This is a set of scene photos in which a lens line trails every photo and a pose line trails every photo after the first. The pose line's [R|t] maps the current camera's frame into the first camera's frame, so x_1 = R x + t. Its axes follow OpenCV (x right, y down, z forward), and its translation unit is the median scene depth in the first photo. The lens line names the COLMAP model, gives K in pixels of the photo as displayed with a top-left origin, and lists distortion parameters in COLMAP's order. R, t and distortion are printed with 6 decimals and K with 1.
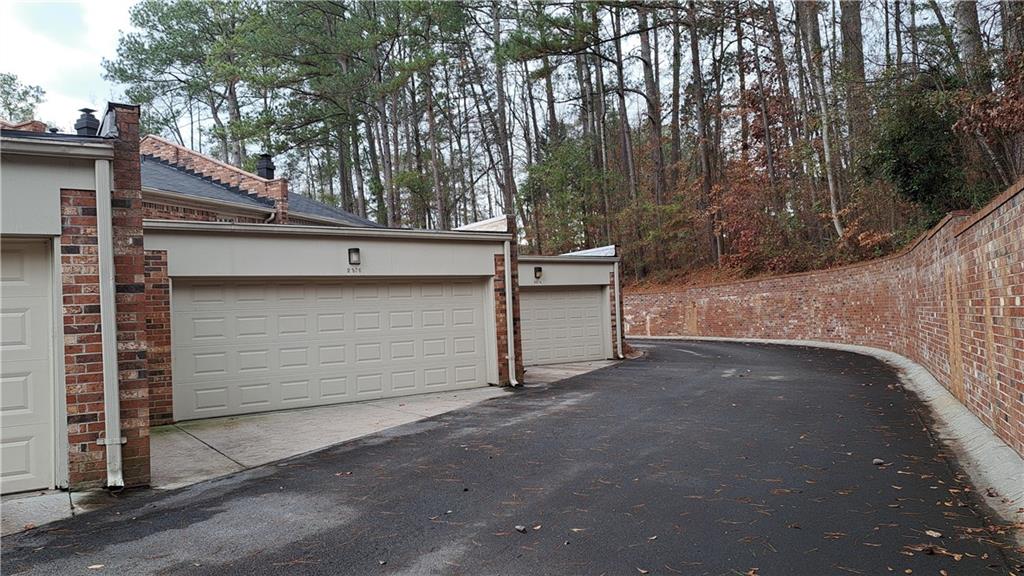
lens RADIAL K [[754.5, 0, 512.0], [0, 754.5, 288.0], [0, 0, 1]] dist [0.107608, -0.101332]
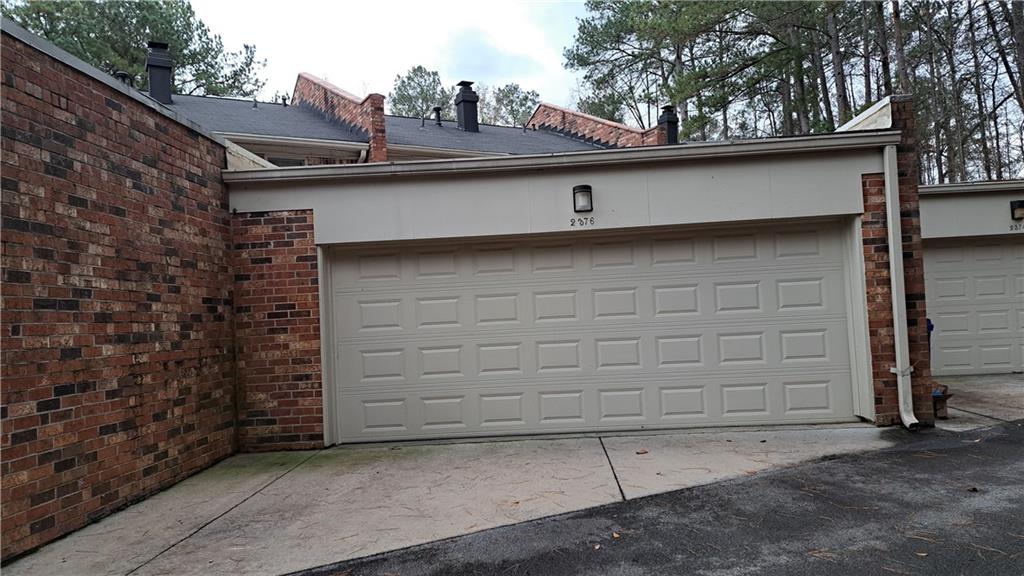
lens RADIAL K [[754.5, 0, 512.0], [0, 754.5, 288.0], [0, 0, 1]] dist [0.107608, -0.101332]
pose [[0.798909, -0.018836, -0.601157, 0.103173], [0.038729, 0.999046, 0.020166, 0.014499], [0.600204, -0.039393, 0.798876, 0.421432]]
